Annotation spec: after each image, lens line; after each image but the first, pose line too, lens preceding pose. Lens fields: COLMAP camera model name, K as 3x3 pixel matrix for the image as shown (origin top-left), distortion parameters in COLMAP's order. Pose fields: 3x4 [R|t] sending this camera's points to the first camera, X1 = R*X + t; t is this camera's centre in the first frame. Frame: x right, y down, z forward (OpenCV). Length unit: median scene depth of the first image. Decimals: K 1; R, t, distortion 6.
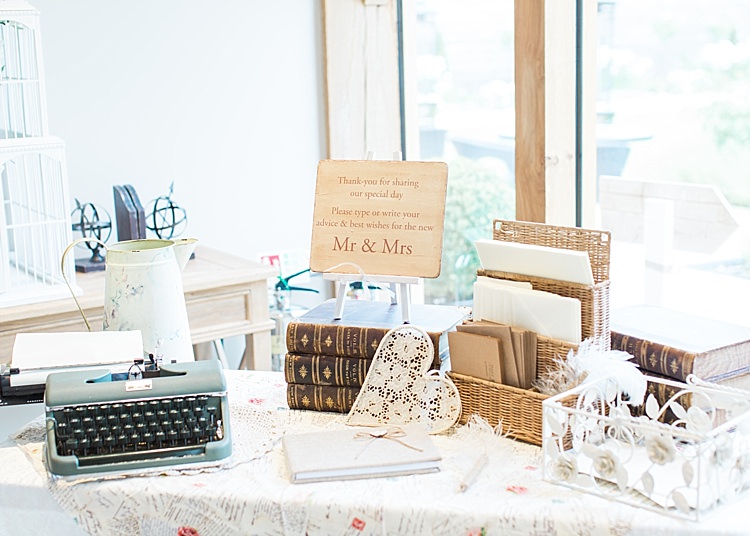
lens RADIAL K [[1240.2, 0, 375.0], [0, 1240.2, 268.0], [0, 0, 1]] dist [-0.046700, -0.065860]
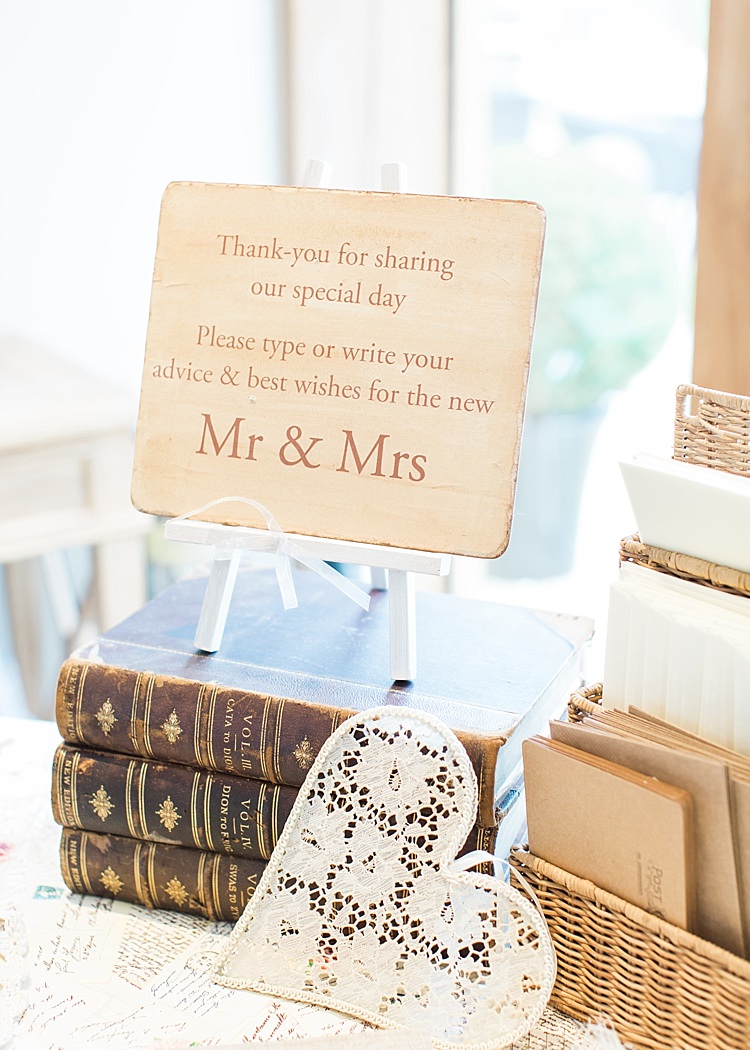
lens RADIAL K [[1736.3, 0, 375.0], [0, 1736.3, 525.0], [0, 0, 1]] dist [-0.046700, -0.065860]
pose [[0.999009, 0.033817, -0.028945, 0.030187], [-0.029592, 0.990312, 0.135668, -0.062419], [0.033253, -0.134677, 0.990331, 0.540829]]
